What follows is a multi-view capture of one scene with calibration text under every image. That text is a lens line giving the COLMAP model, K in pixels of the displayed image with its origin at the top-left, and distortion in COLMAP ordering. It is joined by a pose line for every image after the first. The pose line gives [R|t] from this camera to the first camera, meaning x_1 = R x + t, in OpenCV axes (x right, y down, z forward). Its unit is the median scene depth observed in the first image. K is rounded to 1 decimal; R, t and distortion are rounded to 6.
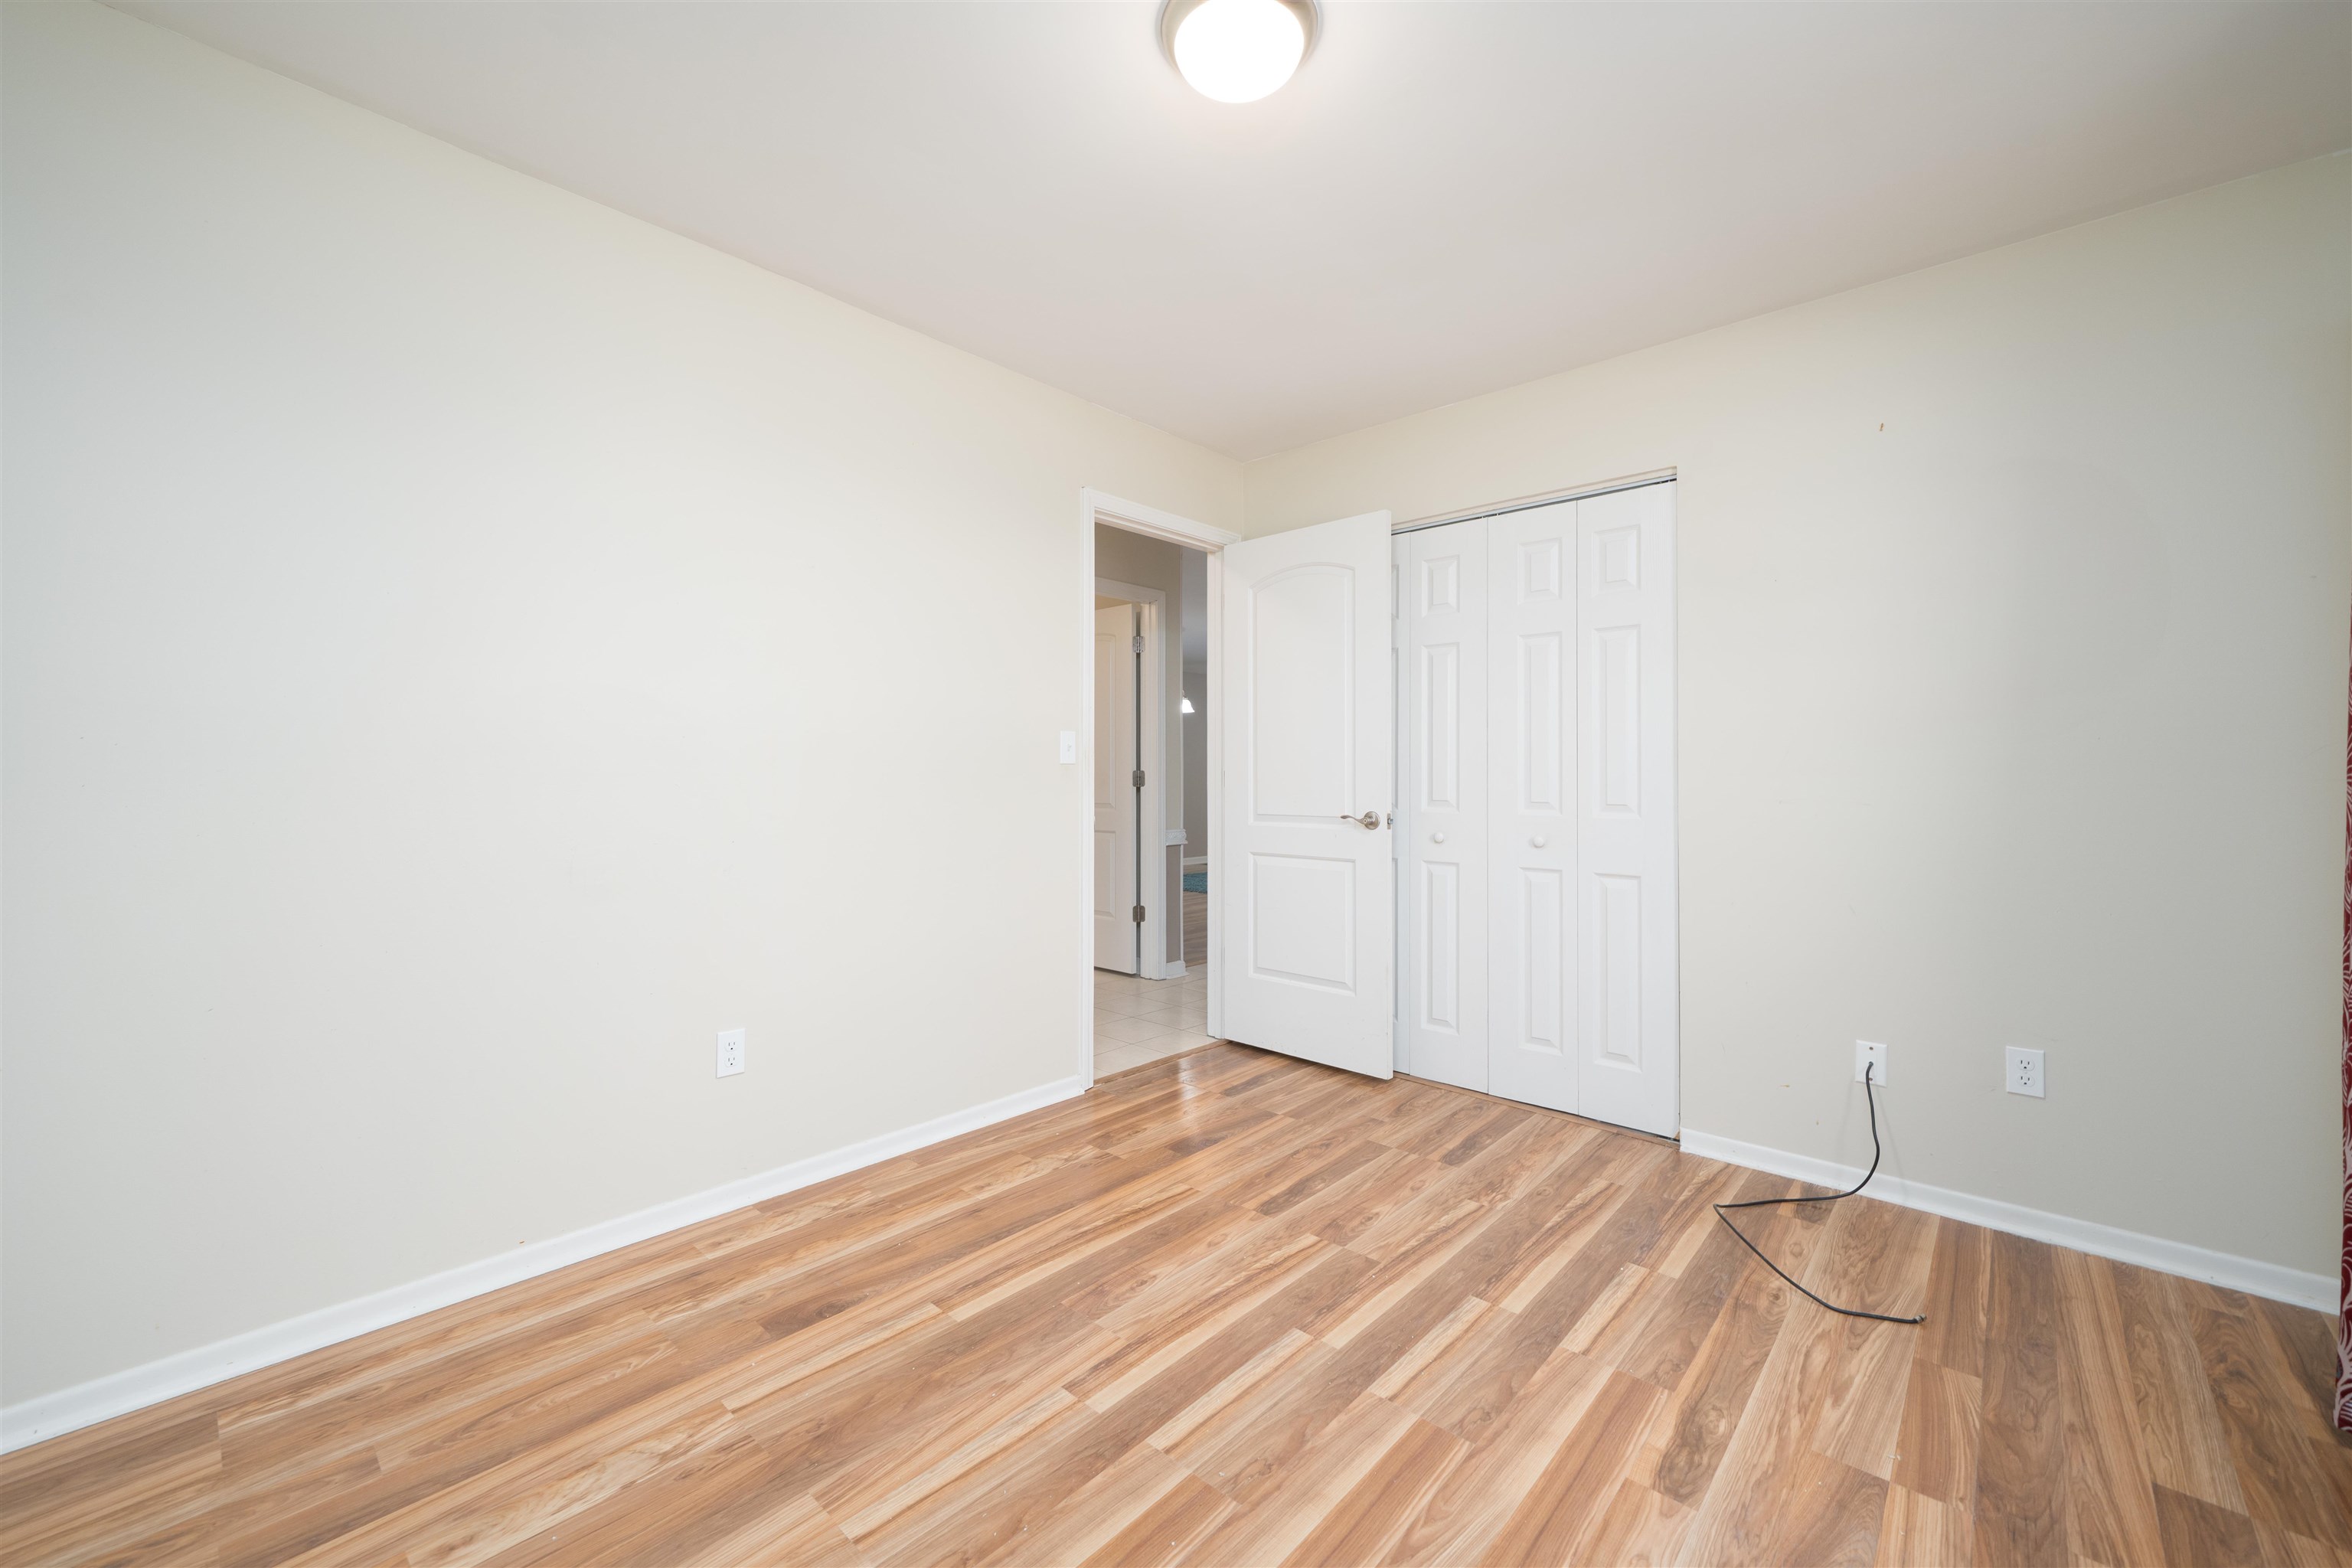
lens RADIAL K [[930.0, 0, 1152.1], [0, 930.0, 771.5], [0, 0, 1]] dist [-0.001200, 0.000491]
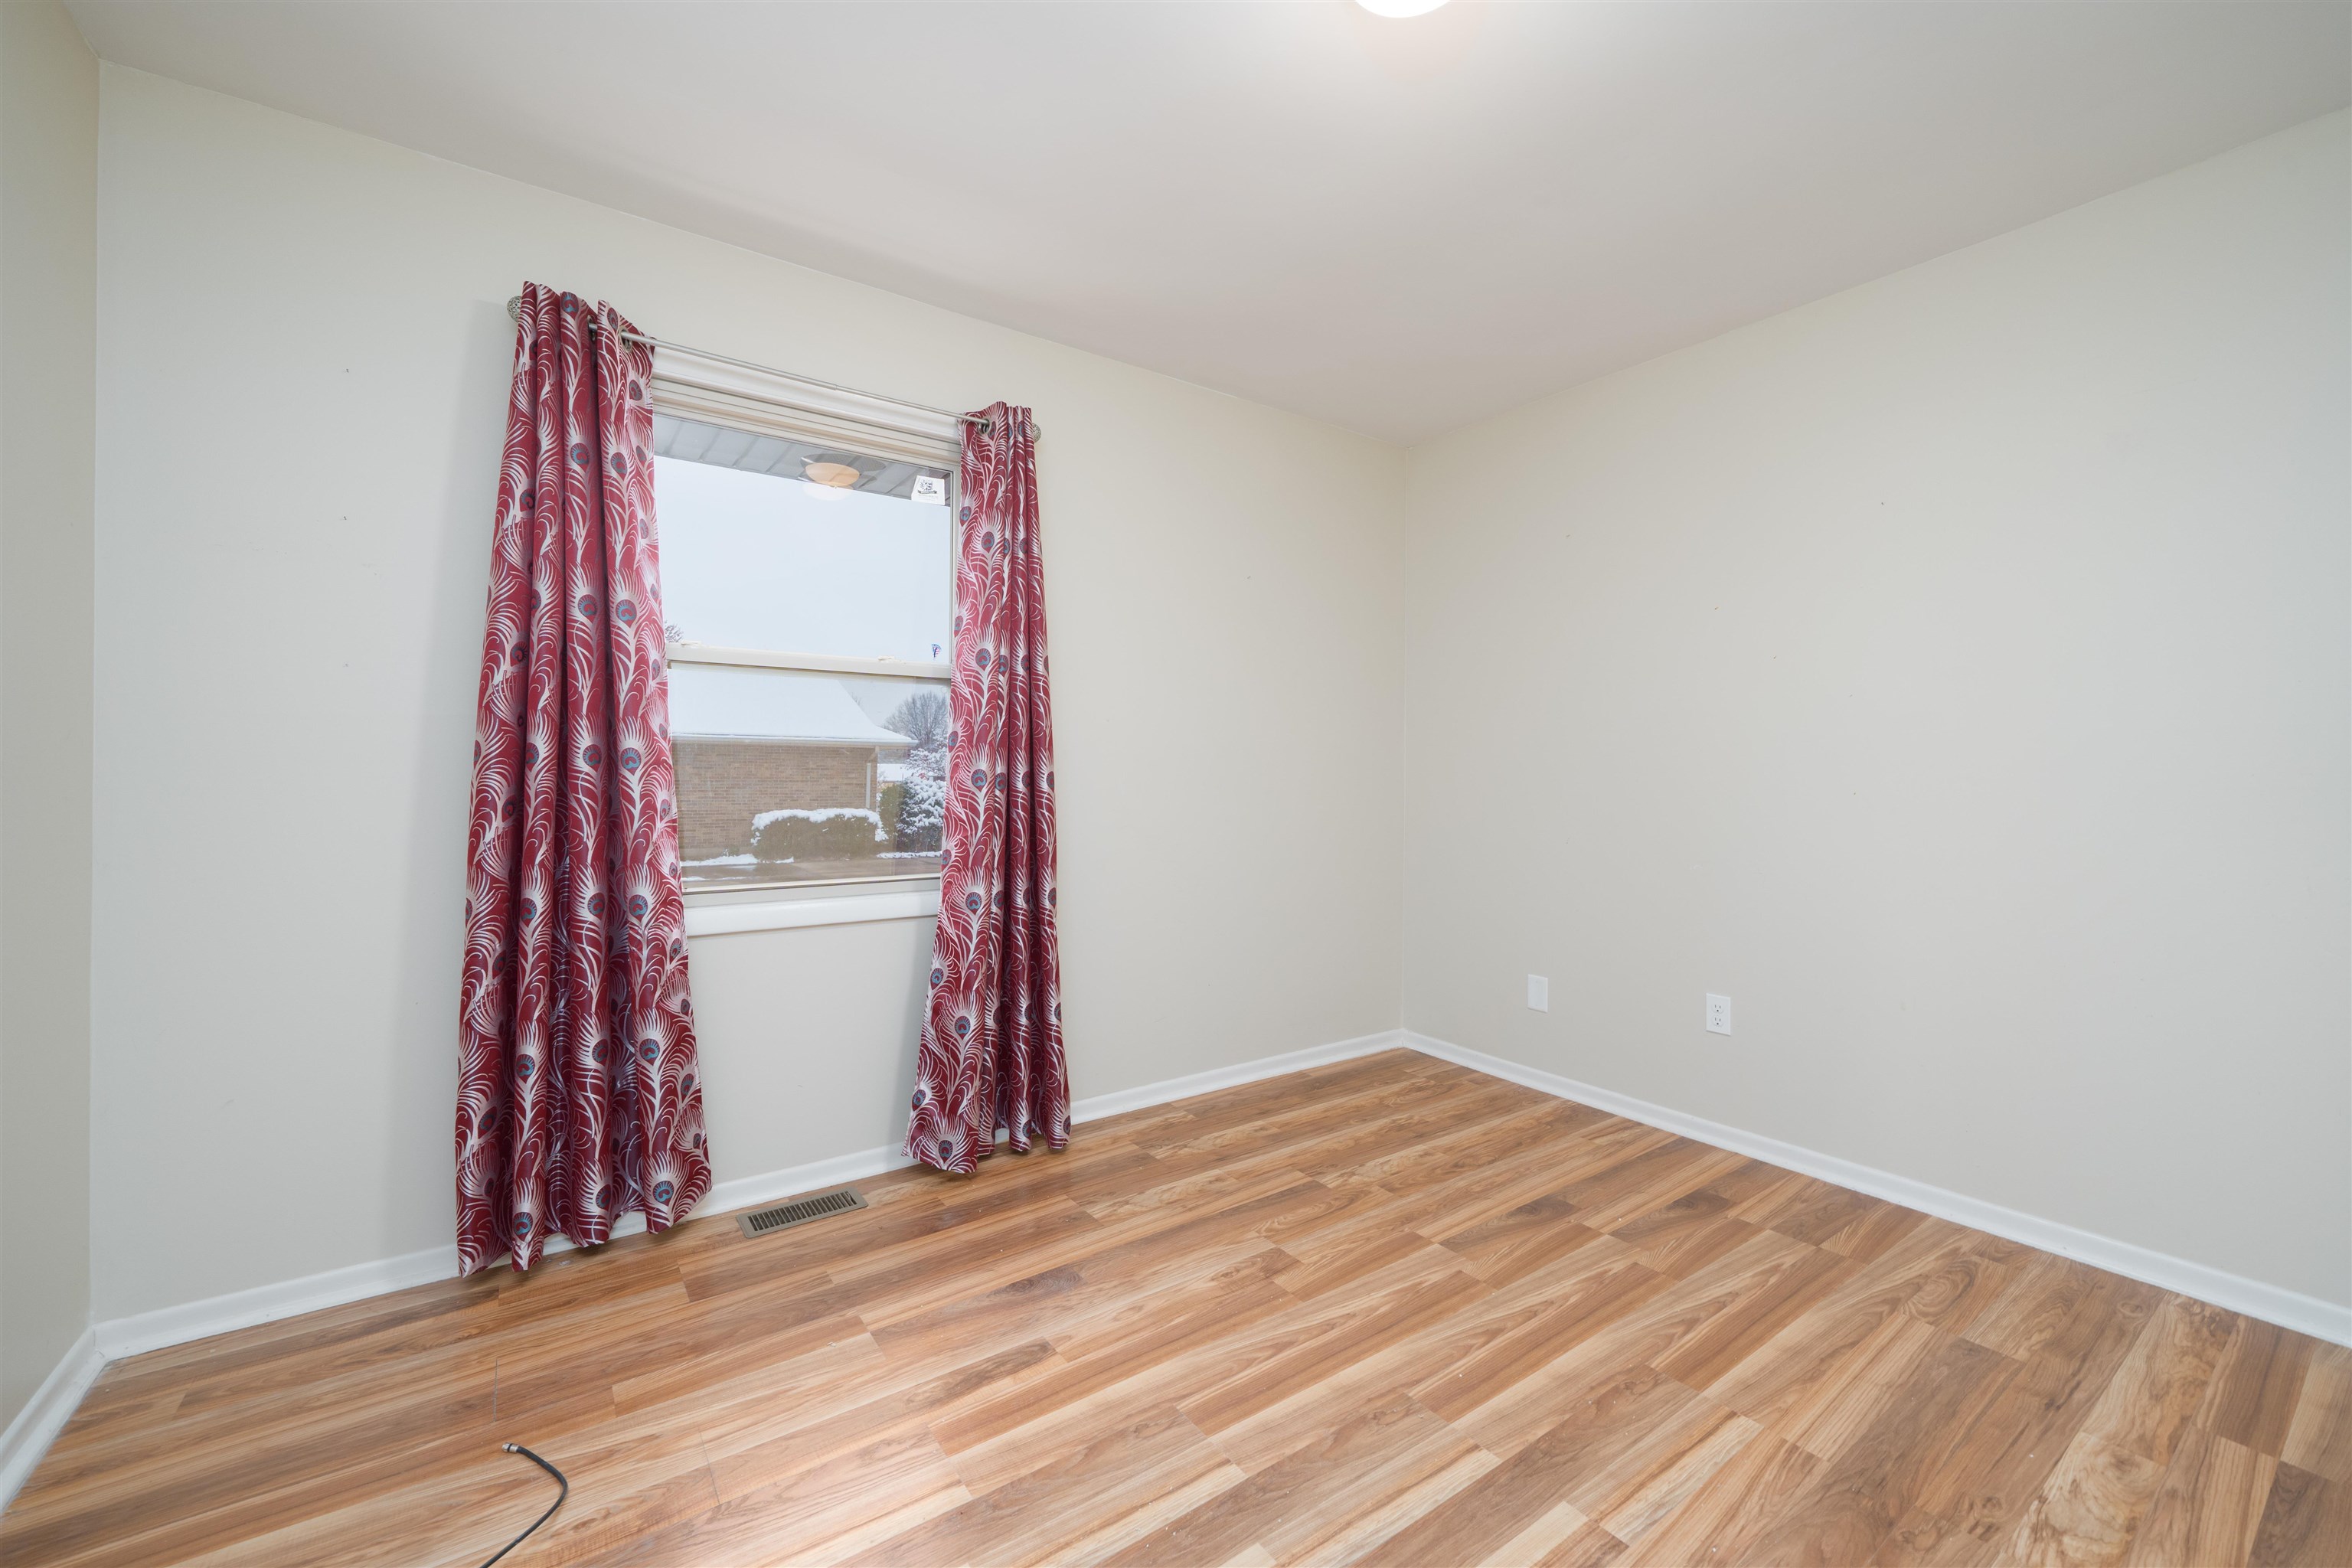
lens RADIAL K [[930.0, 0, 1166.2], [0, 930.0, 762.1], [0, 0, 1]] dist [-0.001200, 0.000491]
pose [[-0.980991, -0.008885, 0.193849, 0.100977], [-0.012471, 0.999773, -0.017283, 0.007631], [-0.193652, -0.019372, -0.980879, 1.323204]]
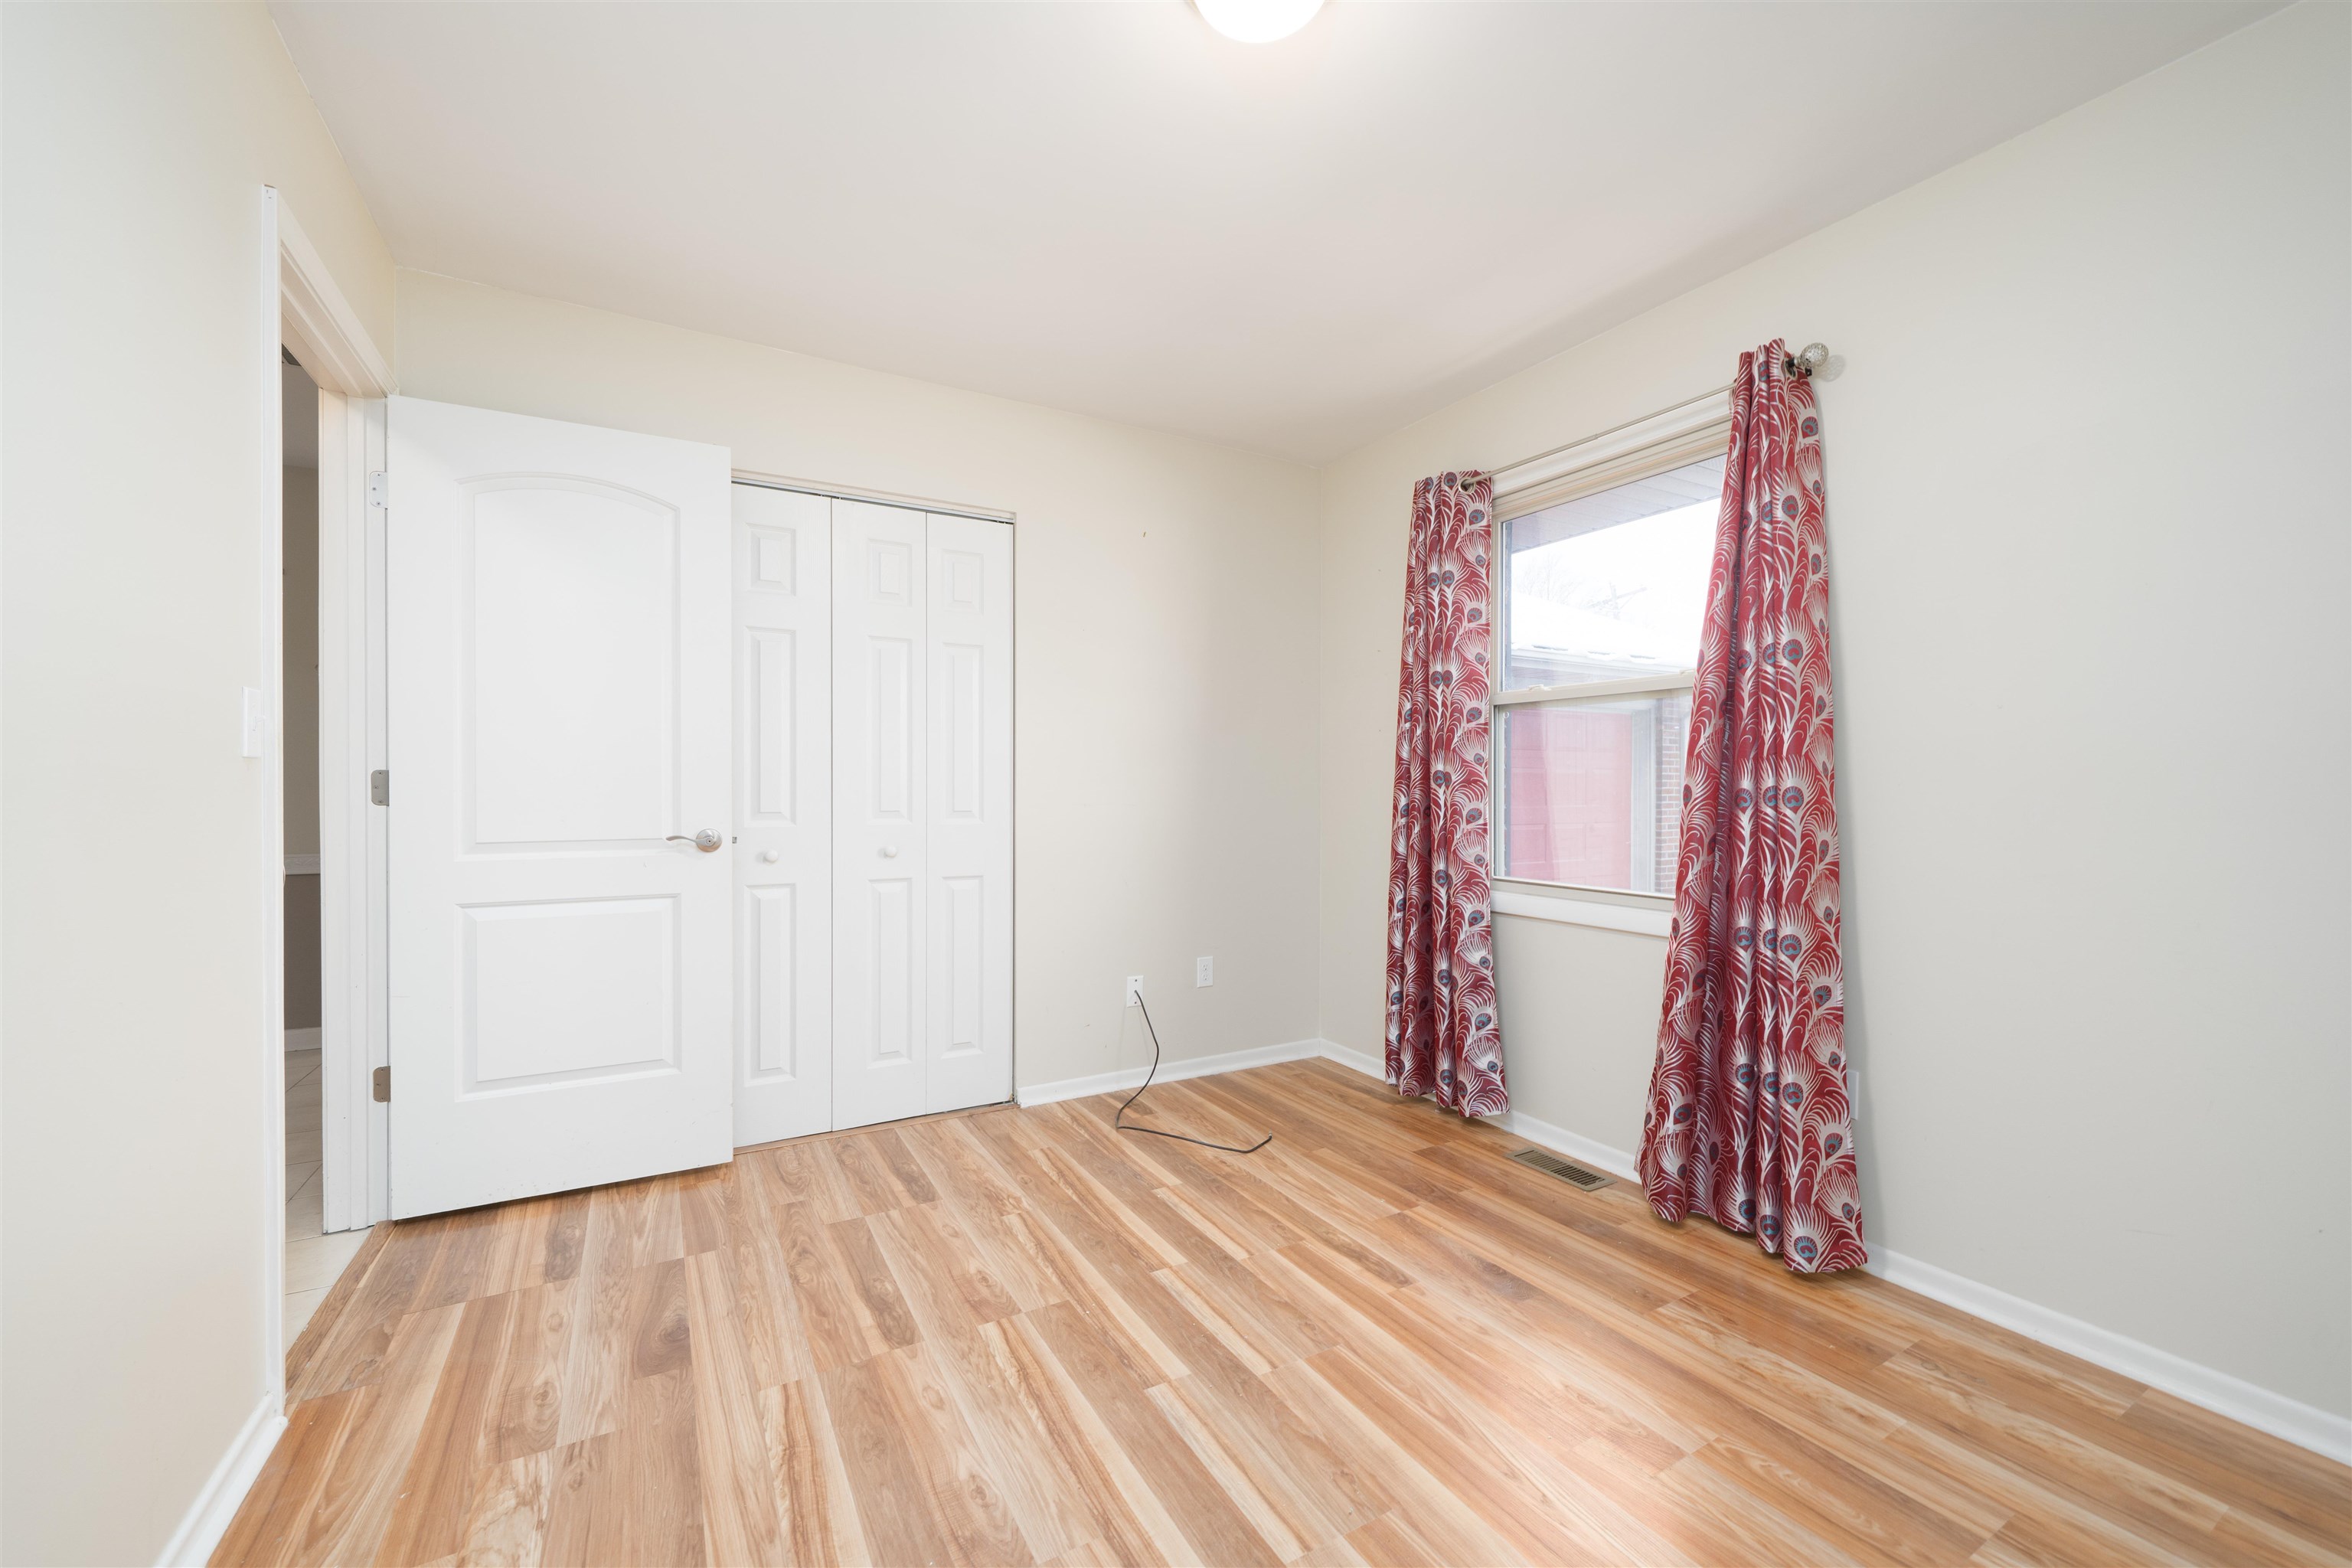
lens RADIAL K [[930.0, 0, 1168.6], [0, 930.0, 795.5], [0, 0, 1]] dist [-0.001200, 0.000491]
pose [[0.296033, -0.010552, 0.955119, -0.550867], [-0.007284, 0.999885, 0.013304, 0.002452], [-0.955150, -0.010895, 0.295922, 0.558247]]
